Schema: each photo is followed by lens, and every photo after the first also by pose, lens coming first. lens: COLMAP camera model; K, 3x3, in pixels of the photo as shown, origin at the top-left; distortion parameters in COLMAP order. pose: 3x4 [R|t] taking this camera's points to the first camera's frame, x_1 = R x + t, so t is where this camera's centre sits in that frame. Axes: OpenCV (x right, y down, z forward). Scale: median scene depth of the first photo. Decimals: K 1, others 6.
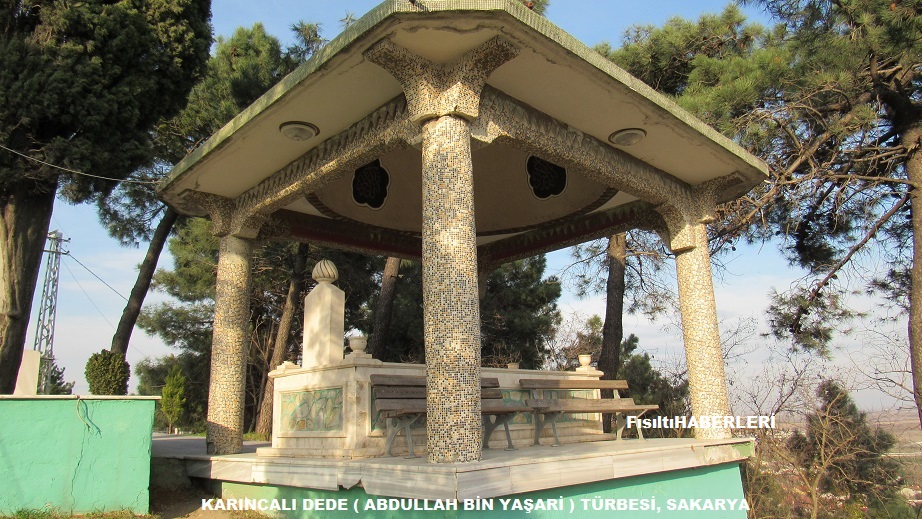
lens RADIAL K [[665.7, 0, 464.2], [0, 665.7, 257.4], [0, 0, 1]] dist [-0.024368, 0.008771]
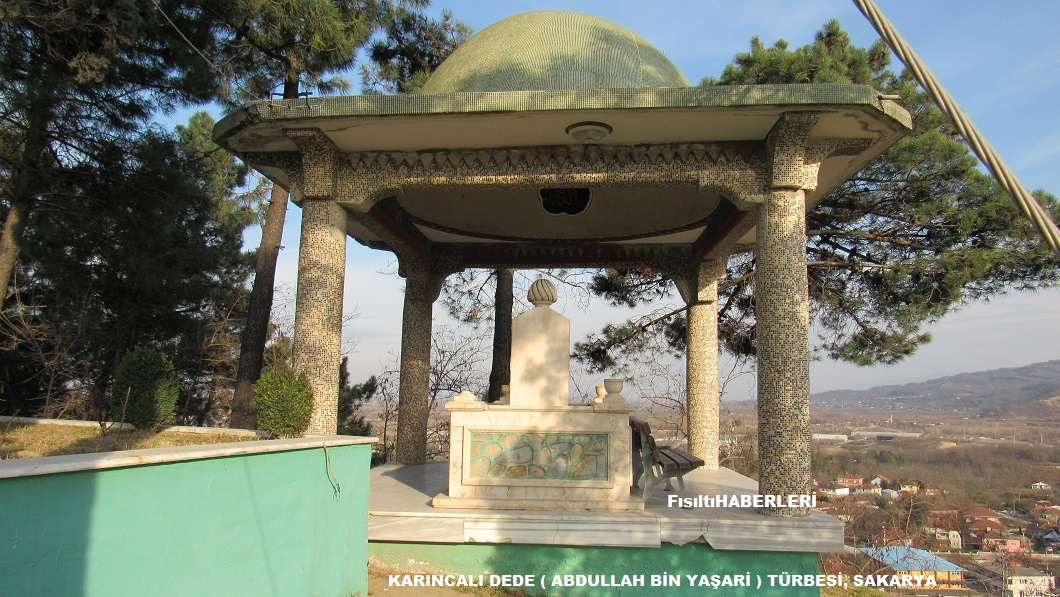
lens RADIAL K [[765.3, 0, 533.7], [0, 765.3, 296.1], [0, 0, 1]] dist [-0.024368, 0.008771]
pose [[0.732412, 0.128316, 0.668661, -0.915783], [-0.197859, 0.979810, 0.028697, -0.000248], [-0.651478, -0.153319, 0.743014, 0.293270]]
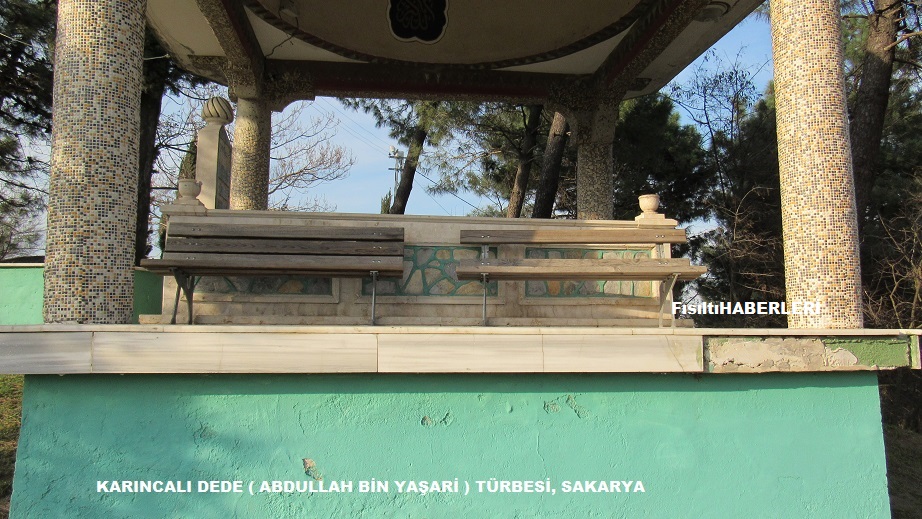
lens RADIAL K [[665.7, 0, 464.2], [0, 665.7, 257.4], [0, 0, 1]] dist [-0.024368, 0.008771]
pose [[0.801805, -0.034008, -0.596618, 0.513964], [0.115376, 0.988405, 0.098716, 0.152853], [0.586343, -0.147986, 0.796431, 0.490591]]
